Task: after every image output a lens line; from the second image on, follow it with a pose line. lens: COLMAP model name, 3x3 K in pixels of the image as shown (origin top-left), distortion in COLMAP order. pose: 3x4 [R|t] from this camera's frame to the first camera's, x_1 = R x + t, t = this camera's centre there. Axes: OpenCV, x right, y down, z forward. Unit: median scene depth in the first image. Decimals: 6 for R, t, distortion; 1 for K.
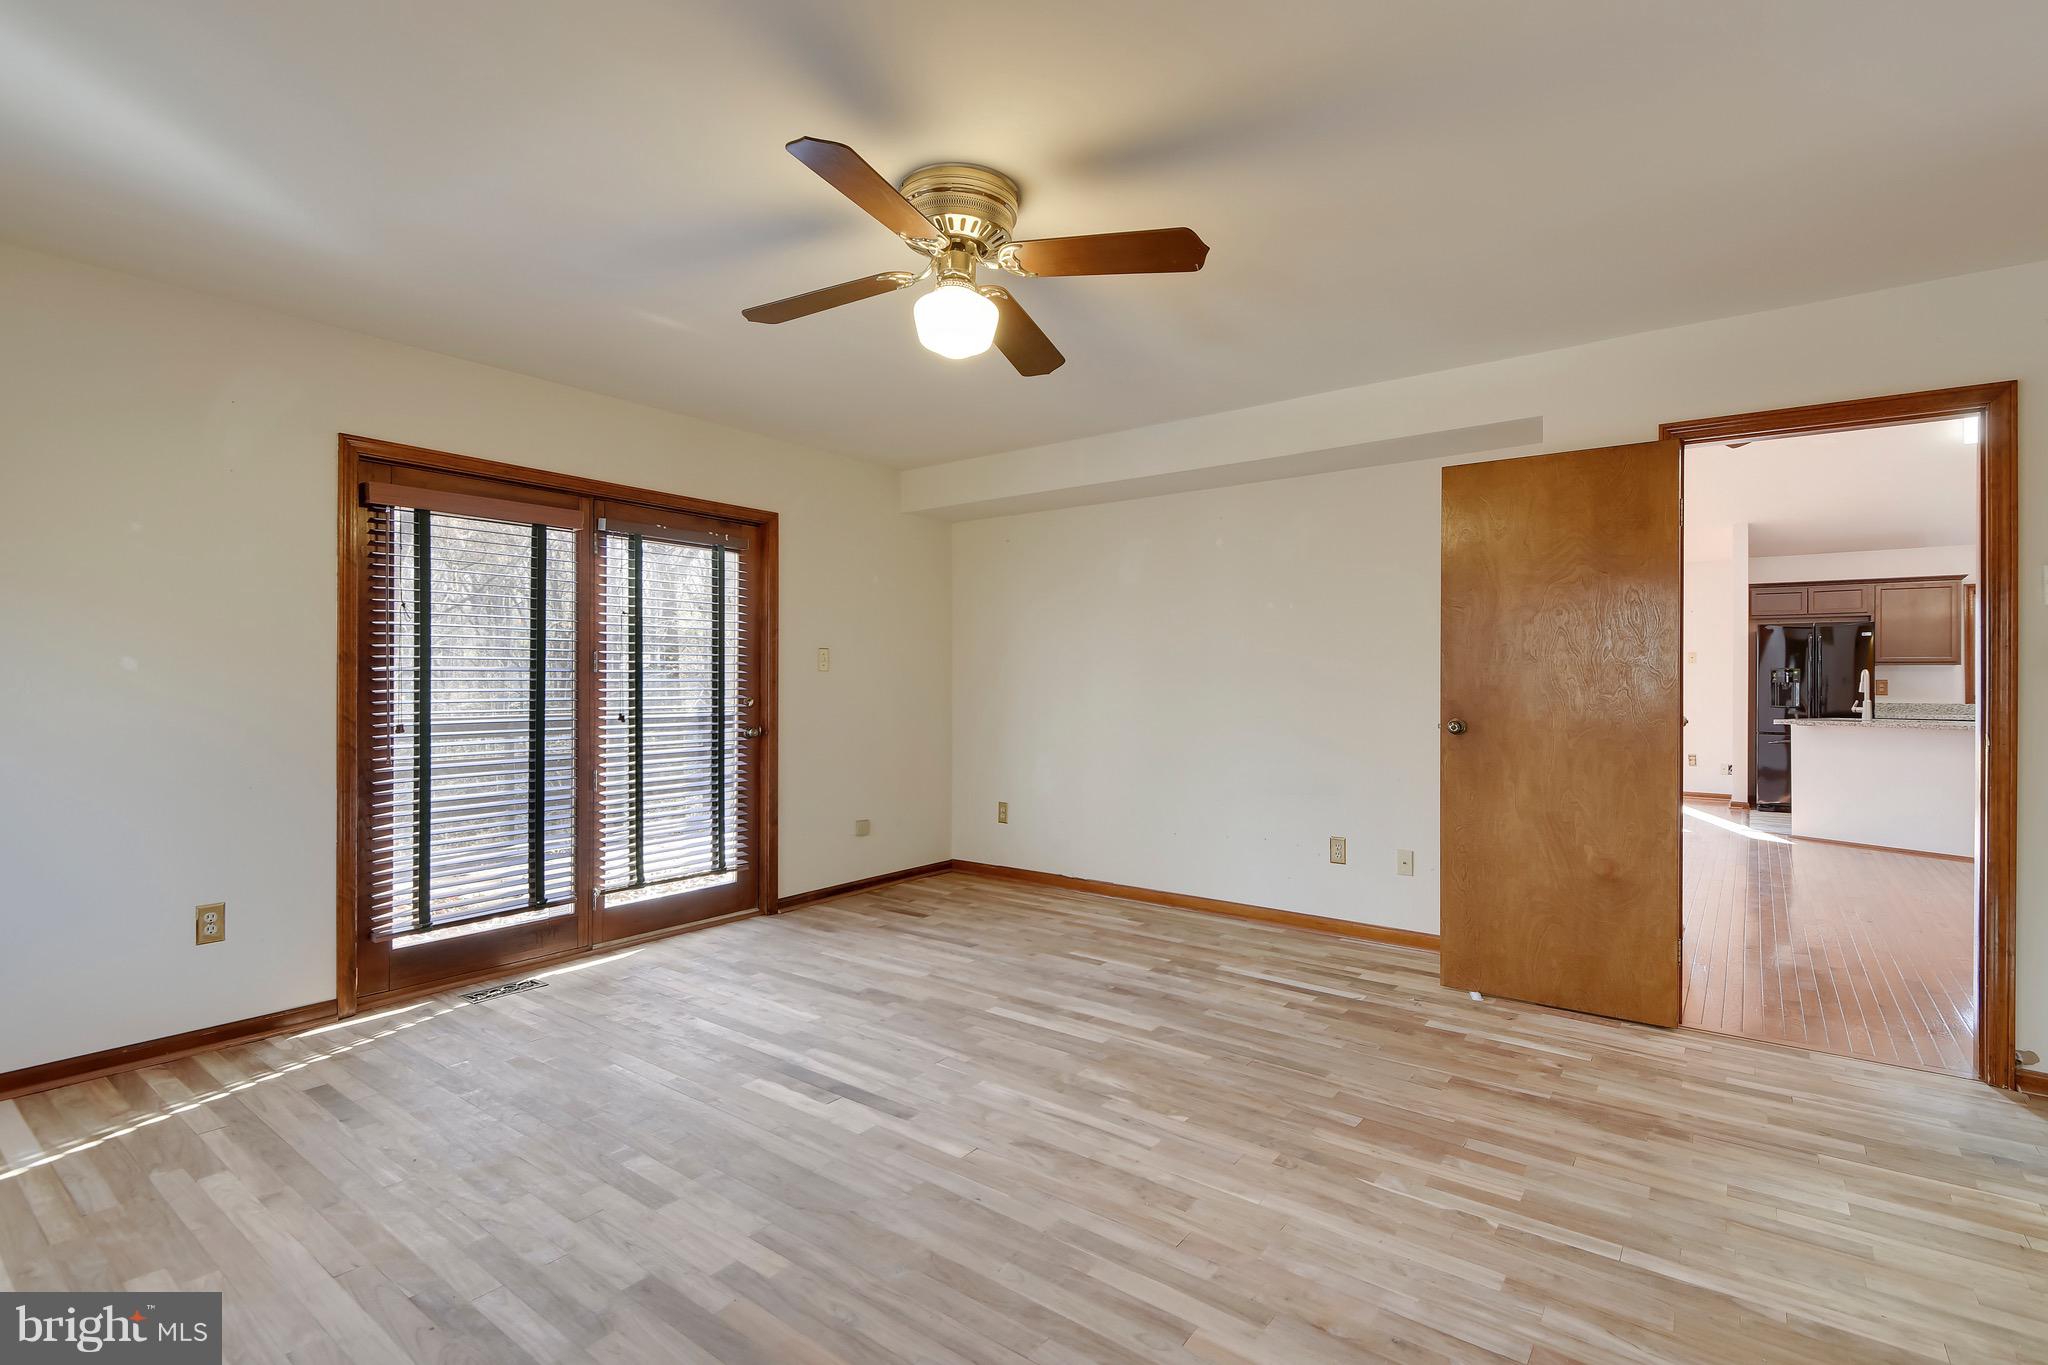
lens RADIAL K [[947.0, 0, 1028.9], [0, 947.0, 686.4], [0, 0, 1]] dist [0.027667, -0.018744]
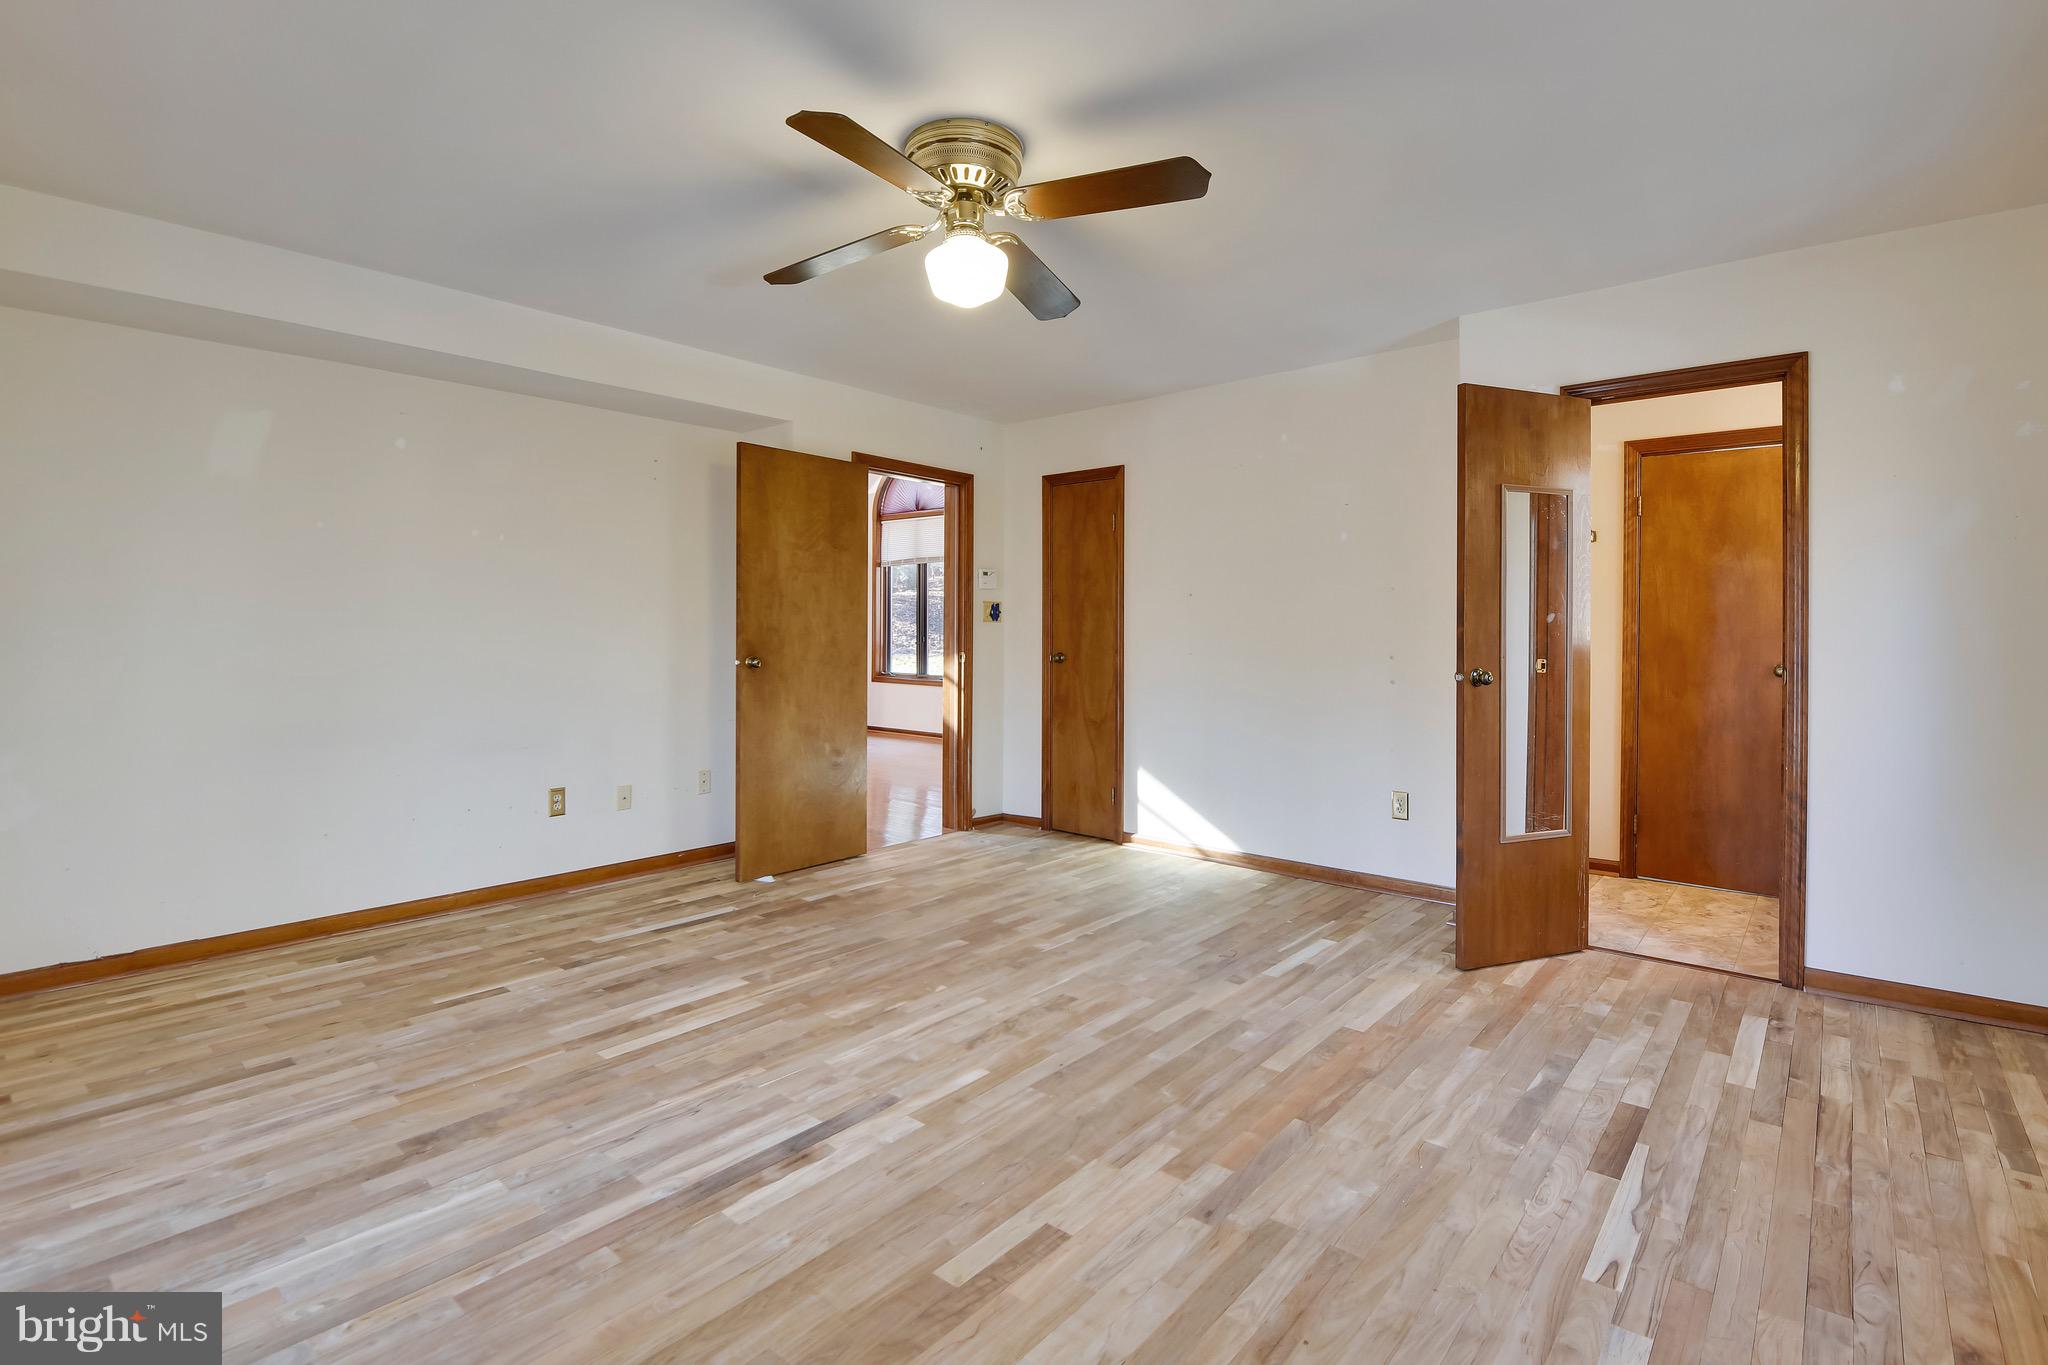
lens RADIAL K [[947.3, 0, 1035.2], [0, 947.3, 656.1], [0, 0, 1]] dist [0.016357, -0.021052]
pose [[0.060404, -0.029692, 0.997732, -0.746067], [0.001853, 0.999559, 0.029634, -0.000859], [-0.998172, 0.000059, 0.060432, 0.592664]]
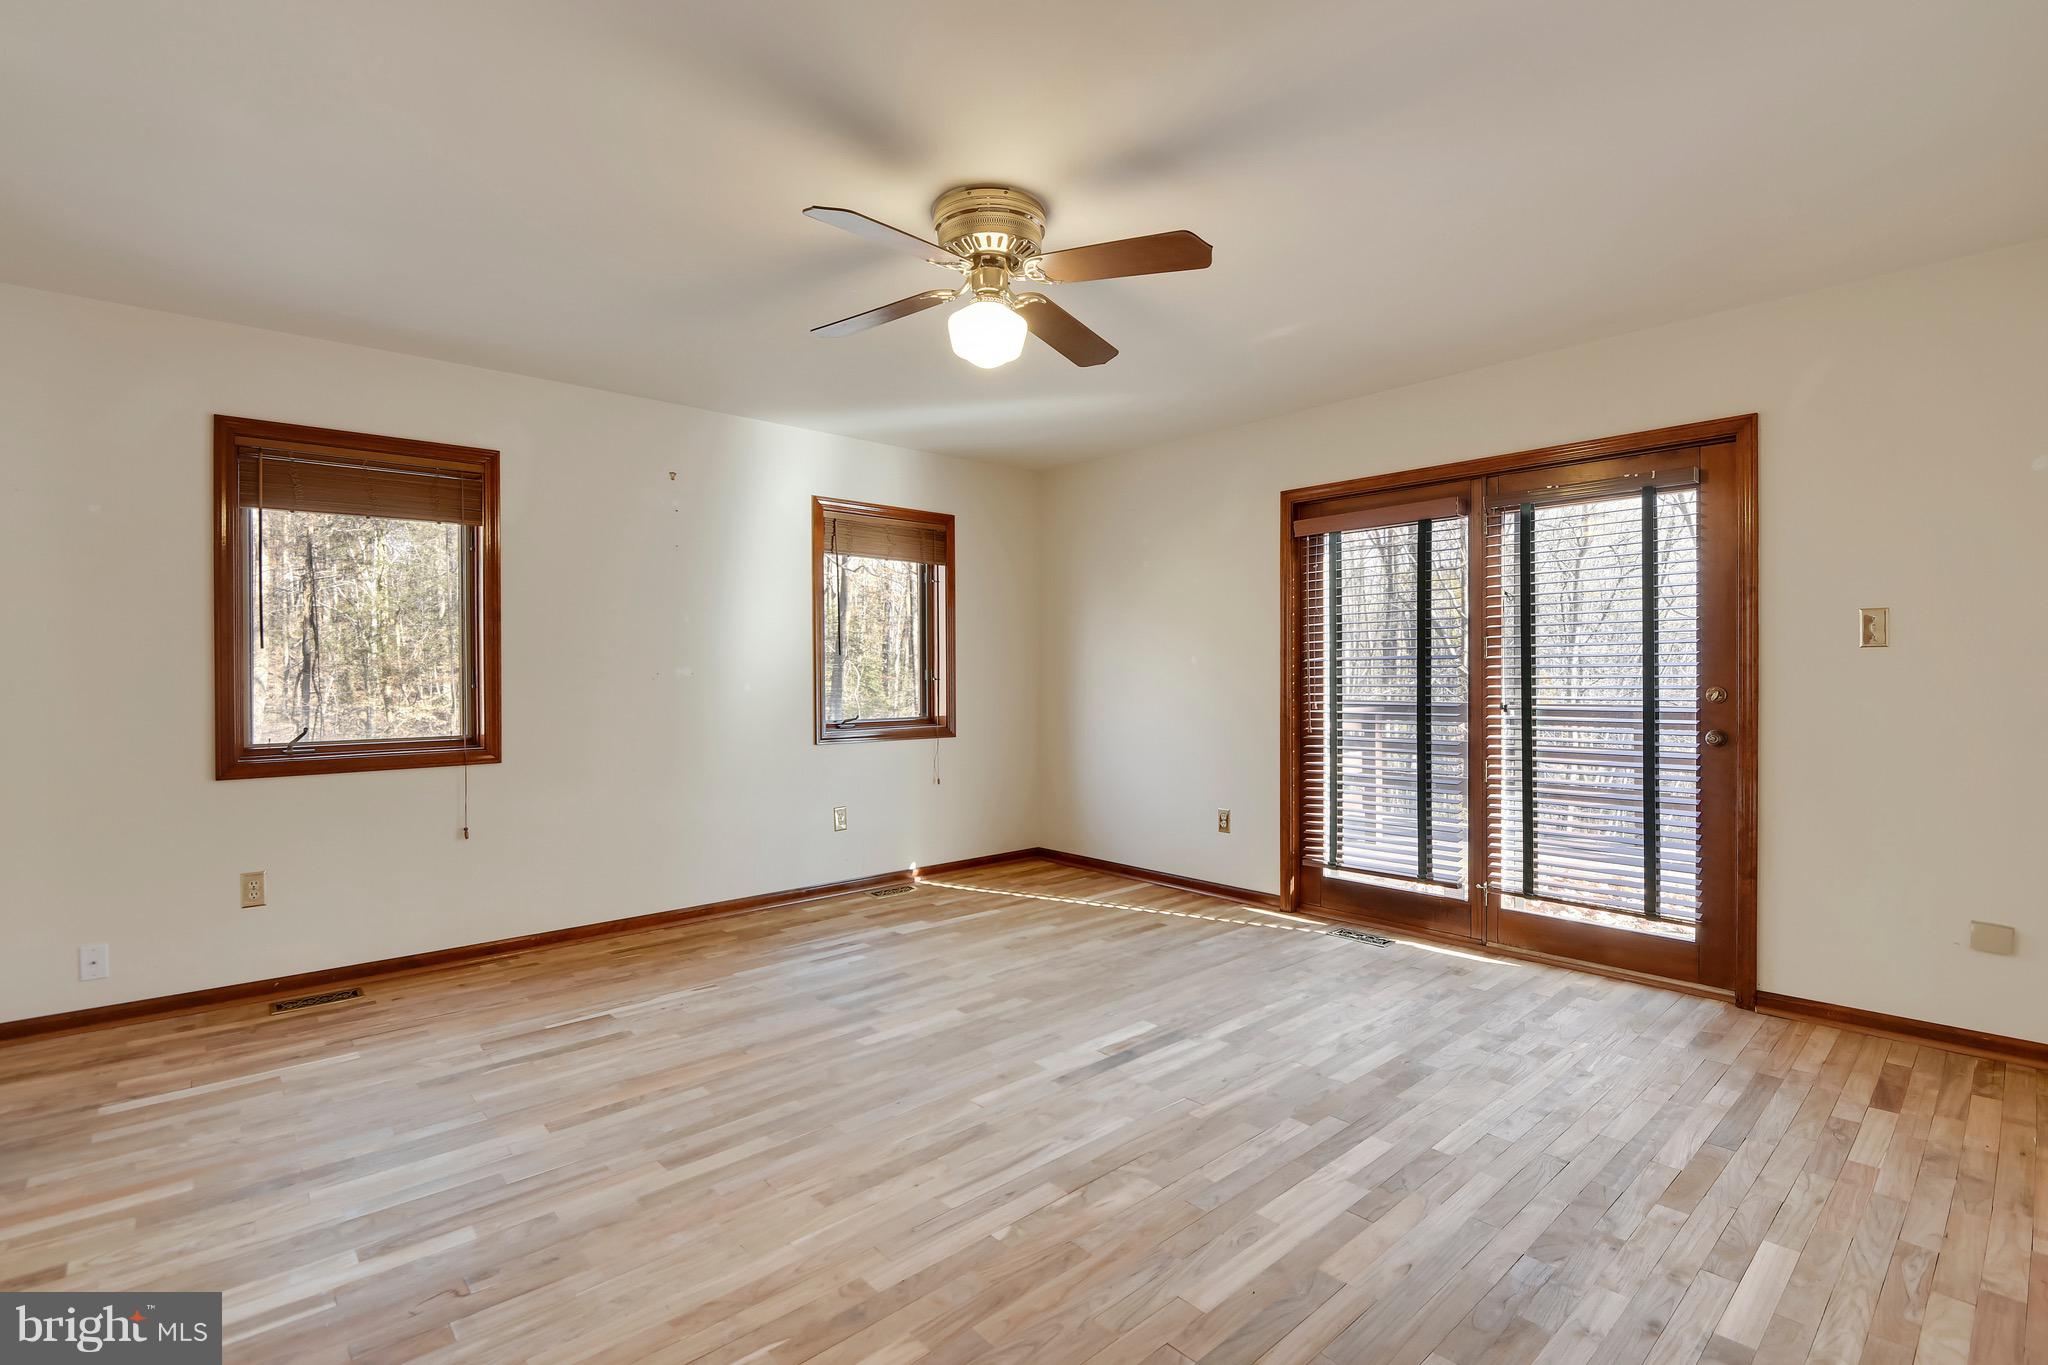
lens RADIAL K [[938.1, 0, 1029.5], [0, 938.1, 674.5], [0, 0, 1]] dist [0.001884, -0.017317]
pose [[-0.196586, 0.001059, -0.980486, 0.656441], [0.000598, 0.999999, 0.000960, 0.000719], [0.980486, -0.000398, -0.196586, 0.858732]]
